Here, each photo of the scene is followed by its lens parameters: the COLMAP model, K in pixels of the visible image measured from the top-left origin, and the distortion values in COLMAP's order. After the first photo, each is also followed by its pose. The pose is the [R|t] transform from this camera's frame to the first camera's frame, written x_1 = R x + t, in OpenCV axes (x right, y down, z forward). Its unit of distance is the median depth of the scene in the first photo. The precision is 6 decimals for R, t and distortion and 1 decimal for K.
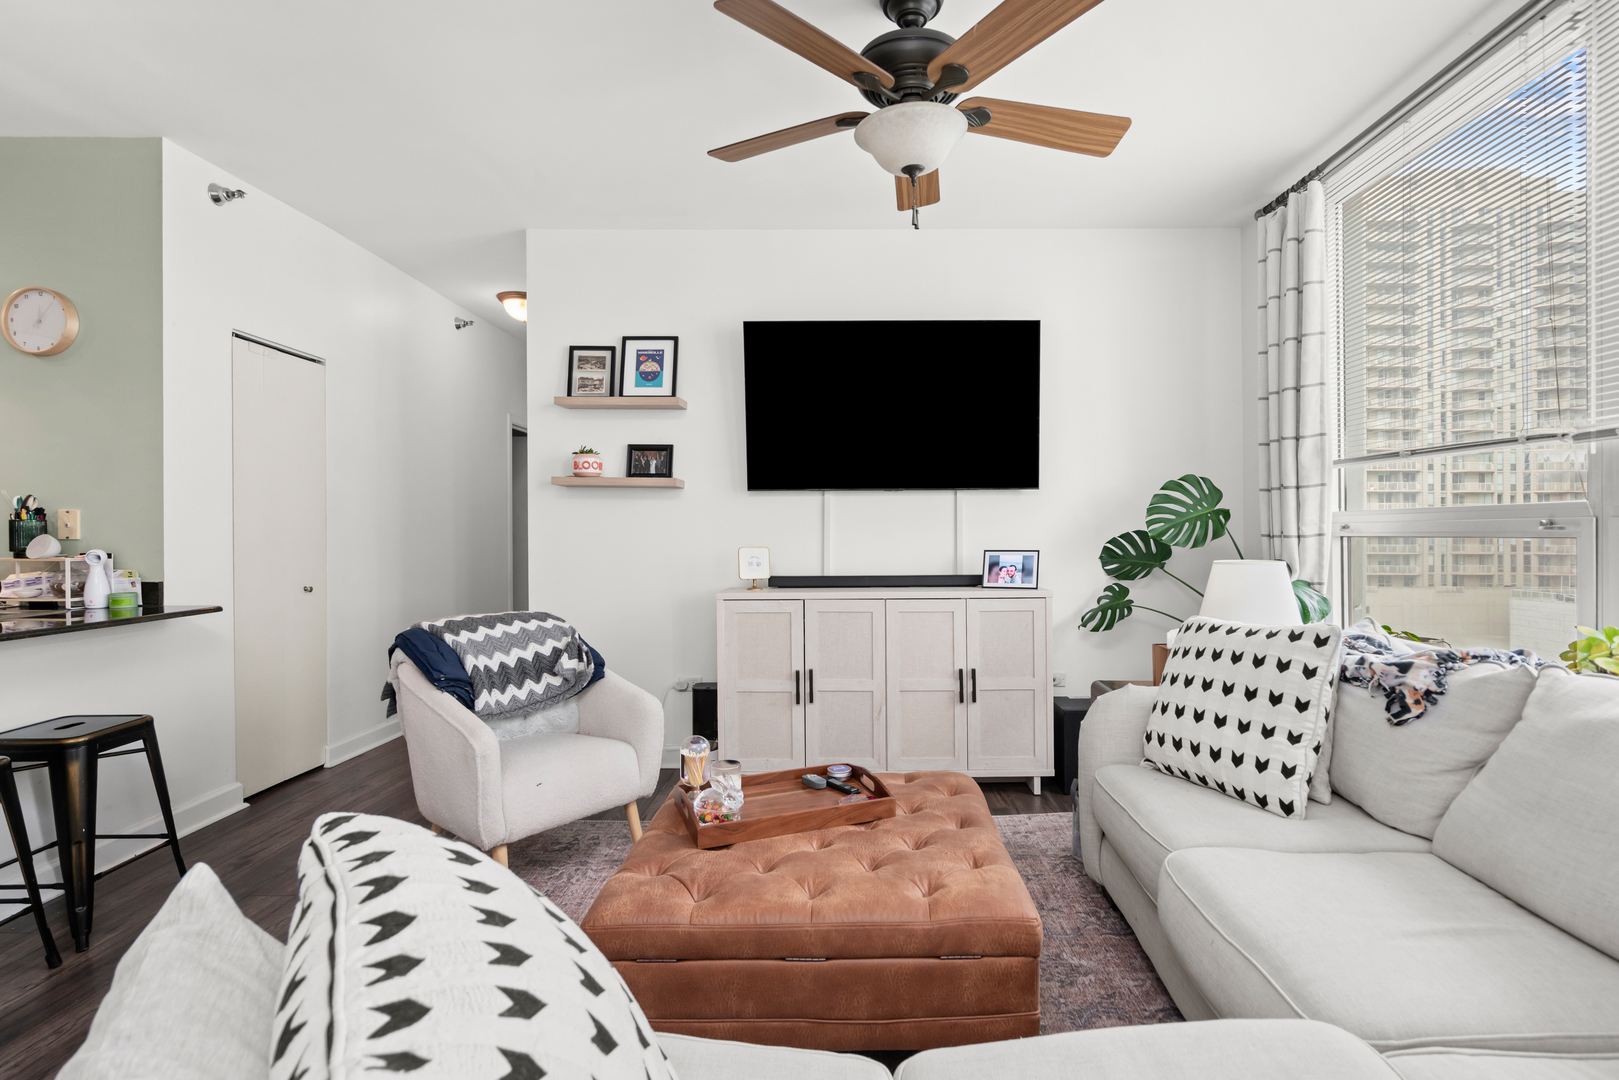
lens RADIAL K [[796.9, 0, 853.3], [0, 796.9, 537.4], [0, 0, 1]] dist [-0.004392, 0.001404]
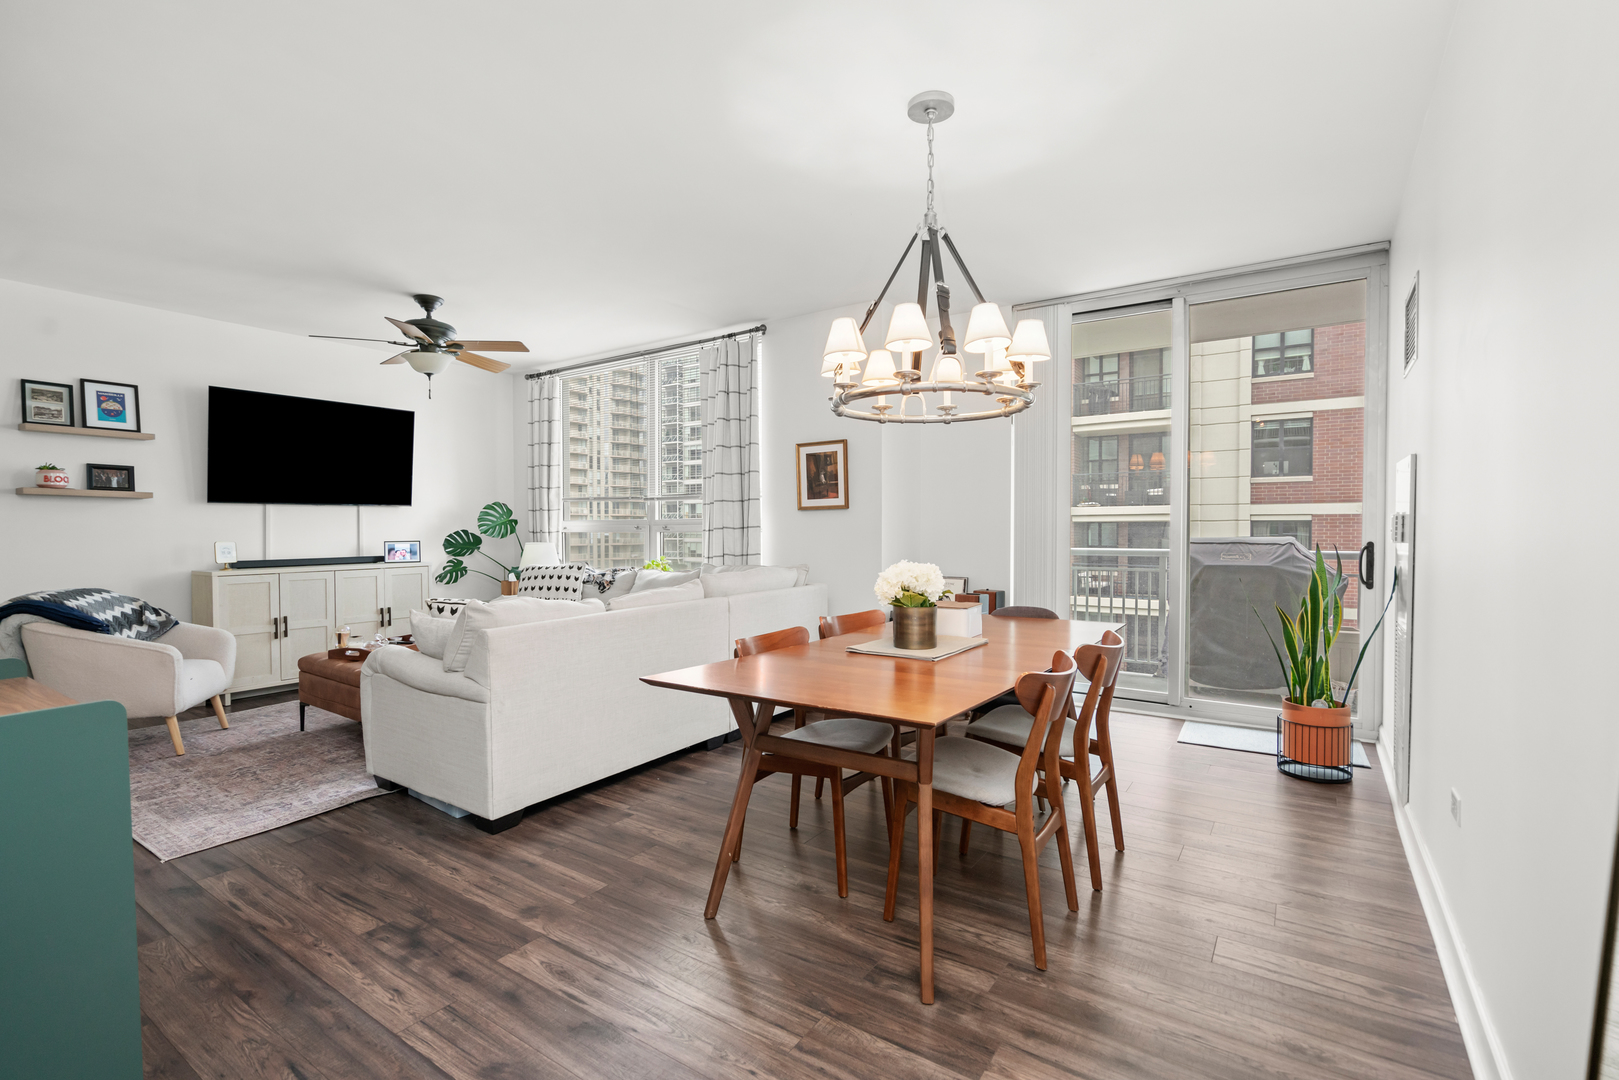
lens RADIAL K [[740.2, 0, 800.7], [0, 740.2, 541.7], [0, 0, 1]] dist [-0.001009, 0.000982]
pose [[0.574684, -0.014453, 0.818247, -0.671027], [0.007683, 0.999895, 0.012265, 0.004576], [-0.818339, -0.000762, 0.574735, -0.703276]]
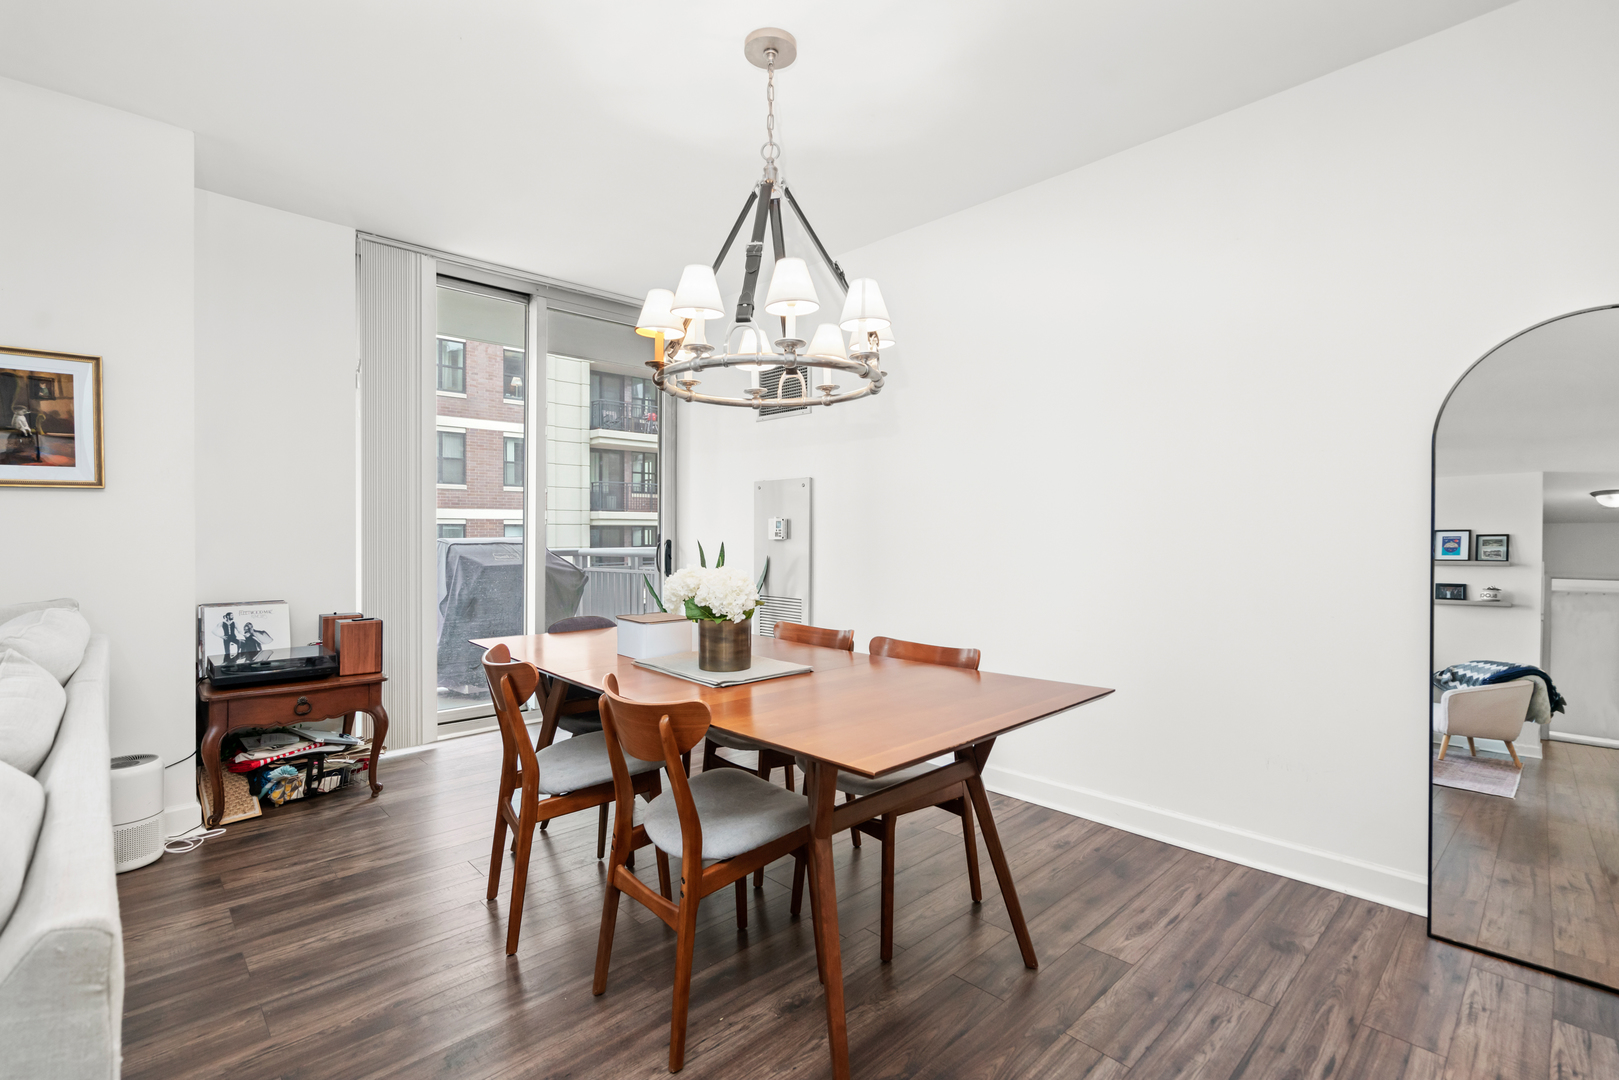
lens RADIAL K [[734.5, 0, 806.8], [0, 734.5, 540.3], [0, 0, 1]] dist [-0.001372, 0.000948]
pose [[-0.679781, -0.008992, 0.733360, -0.485955], [0.004501, 0.999855, 0.016431, 0.002731], [-0.733402, 0.014470, -0.679642, 0.027425]]
